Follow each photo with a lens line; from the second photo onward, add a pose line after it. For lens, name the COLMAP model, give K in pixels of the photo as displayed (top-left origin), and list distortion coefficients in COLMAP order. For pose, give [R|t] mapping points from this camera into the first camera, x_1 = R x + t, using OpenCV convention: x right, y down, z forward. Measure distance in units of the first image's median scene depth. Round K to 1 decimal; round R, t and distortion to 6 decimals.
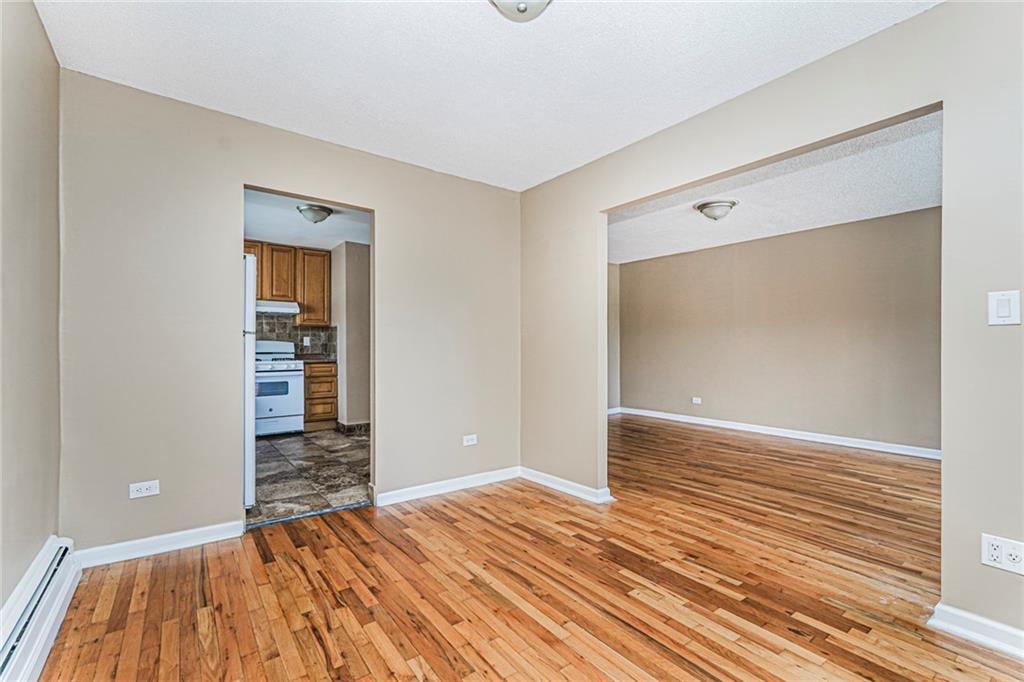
lens RADIAL K [[450.8, 0, 515.1], [0, 450.8, 344.4], [0, 0, 1]] dist [-0.012195, 0.007154]
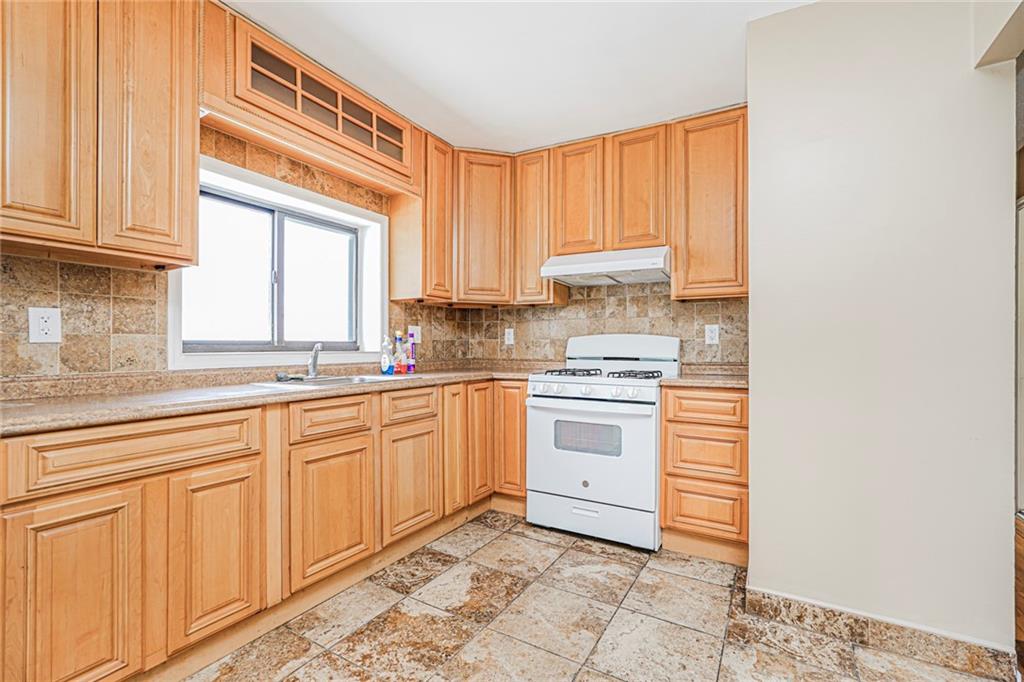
lens RADIAL K [[450.8, 0, 513.1], [0, 450.8, 343.7], [0, 0, 1]] dist [-0.012195, 0.007154]
pose [[0.380683, 0.000728, -0.924705, -0.138498], [-0.000718, 1.000000, 0.000492, 0.002727], [0.924705, 0.000477, 0.380684, 0.707724]]
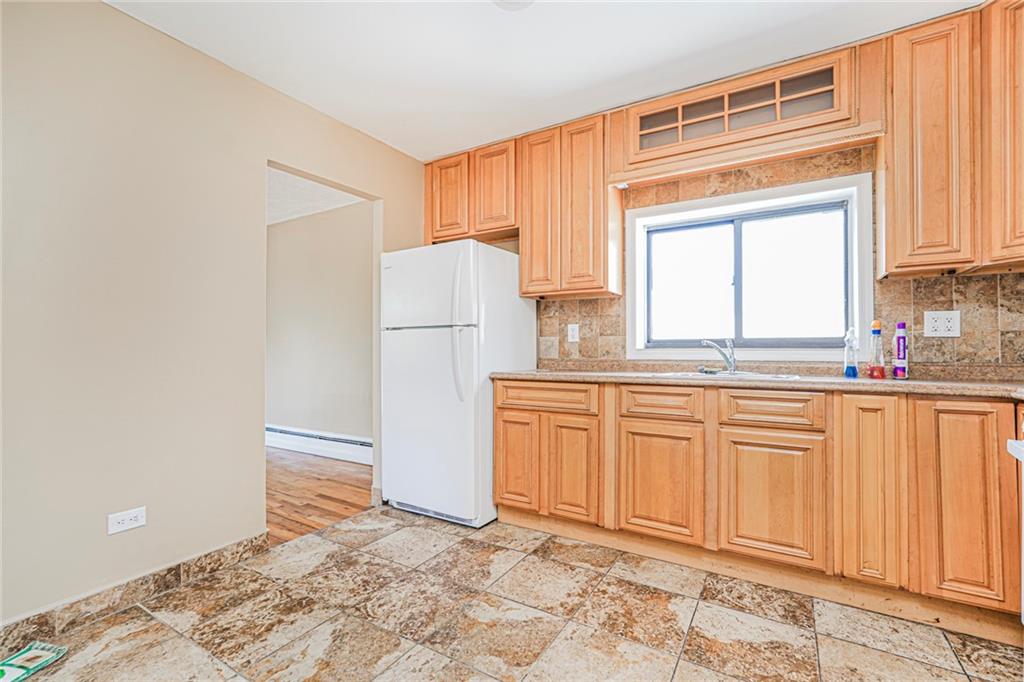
lens RADIAL K [[450.8, 0, 515.9], [0, 450.8, 342.5], [0, 0, 1]] dist [-0.012195, 0.007154]
pose [[-0.927495, -0.002182, -0.373830, -0.235297], [0.004504, 0.999845, -0.017011, 0.011641], [0.373809, -0.017461, -0.927341, 1.013740]]
